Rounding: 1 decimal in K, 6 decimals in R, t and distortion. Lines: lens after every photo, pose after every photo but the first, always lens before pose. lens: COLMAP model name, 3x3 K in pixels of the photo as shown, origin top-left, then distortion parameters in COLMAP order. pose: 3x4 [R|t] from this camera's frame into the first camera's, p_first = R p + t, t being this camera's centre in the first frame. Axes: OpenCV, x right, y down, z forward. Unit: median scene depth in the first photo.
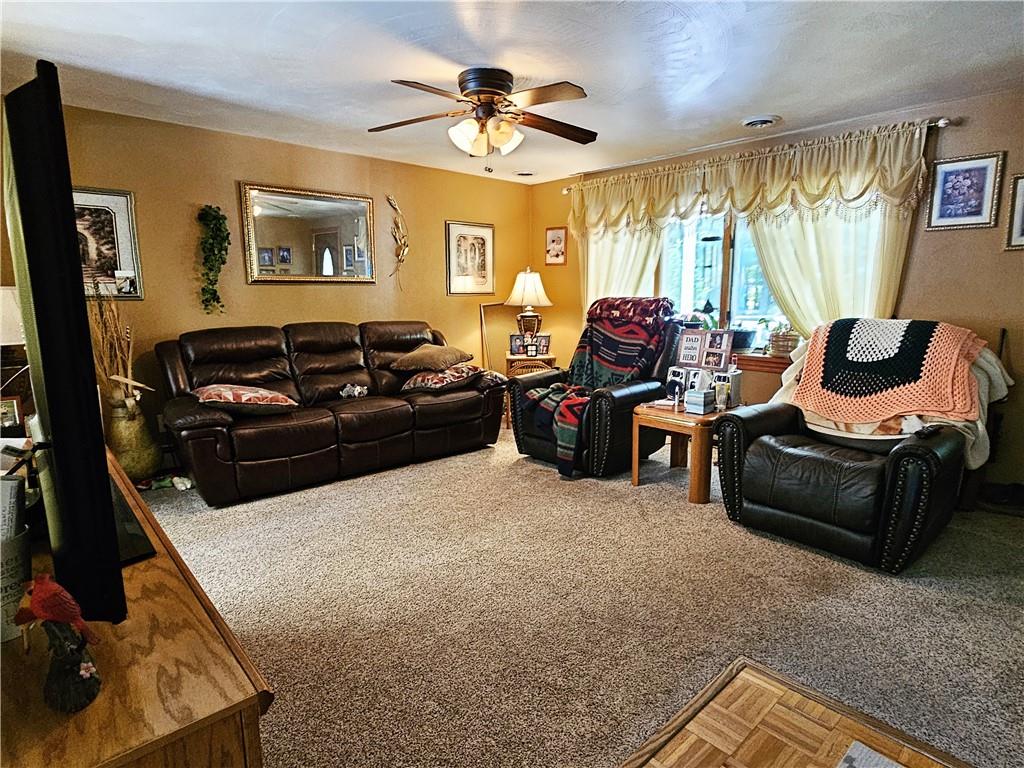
lens RADIAL K [[545.6, 0, 514.7], [0, 545.6, 377.9], [0, 0, 1]] dist [-0.002407, -0.000321]
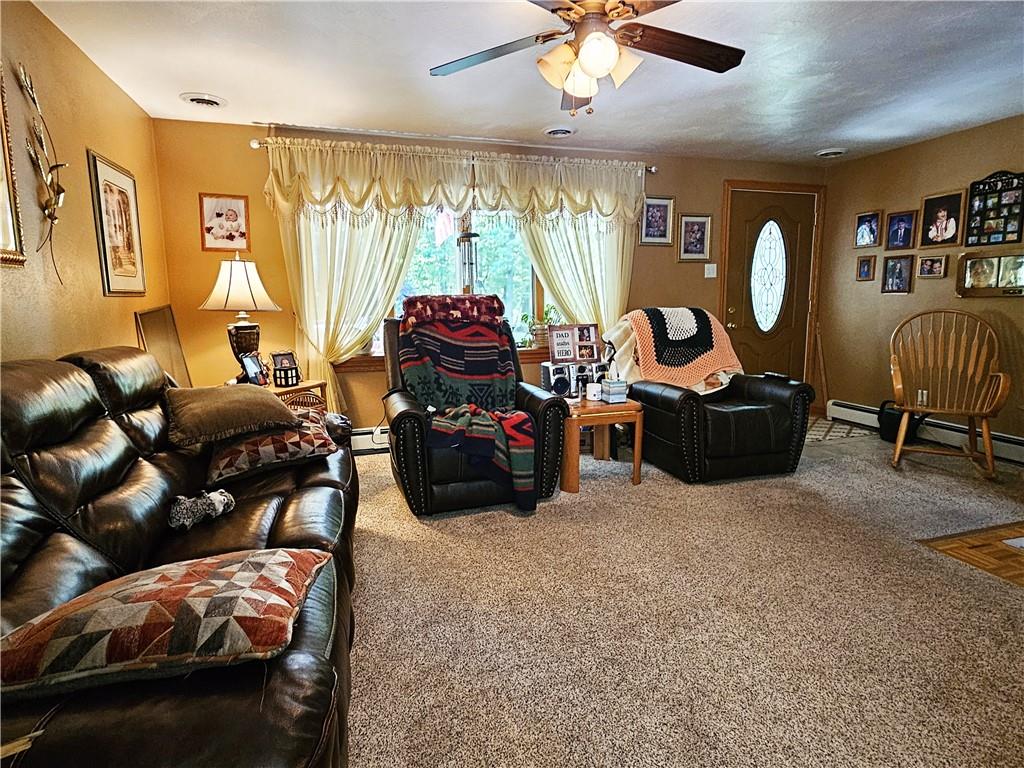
lens RADIAL K [[545.6, 0, 521.6], [0, 545.6, 380.5], [0, 0, 1]] dist [-0.002407, -0.000321]
pose [[0.439628, -0.139551, 0.887273, -0.603753], [0.147426, 0.985670, 0.081980, -0.080409], [-0.885998, 0.094766, 0.453901, 0.612216]]
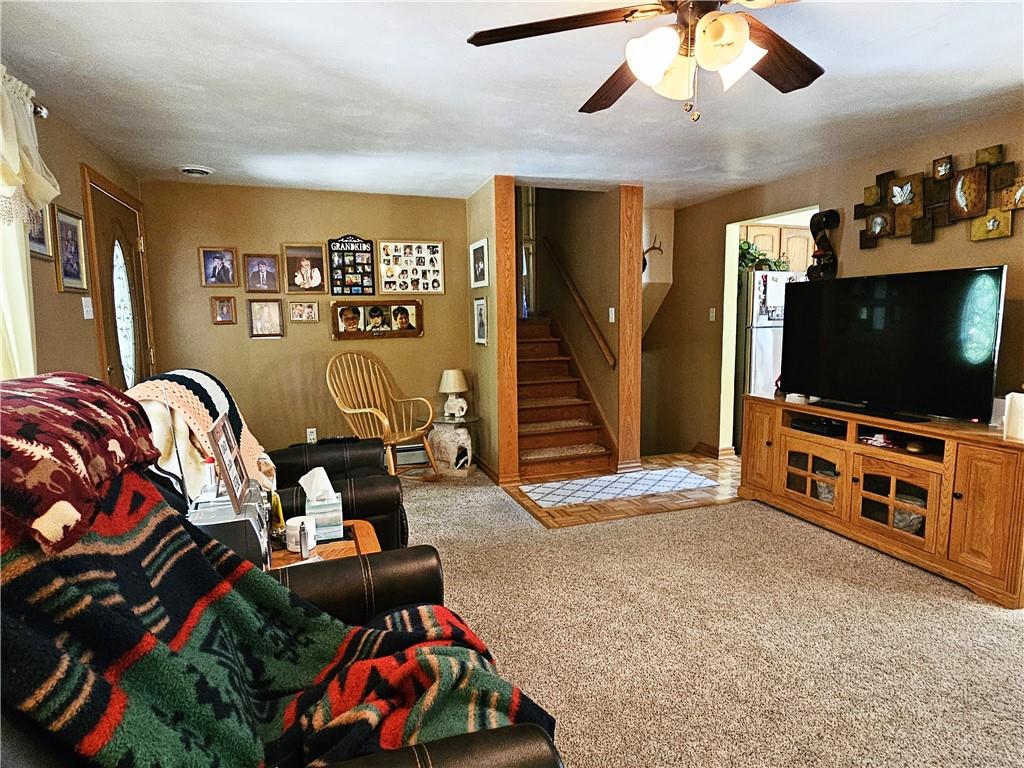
lens RADIAL K [[545.6, 0, 517.6], [0, 545.6, 388.8], [0, 0, 1]] dist [-0.002407, -0.000321]
pose [[-0.903713, -0.040146, 0.426251, -0.114300], [0.082288, 0.960745, 0.264949, -0.214499], [-0.420156, 0.274514, -0.864934, 1.248554]]
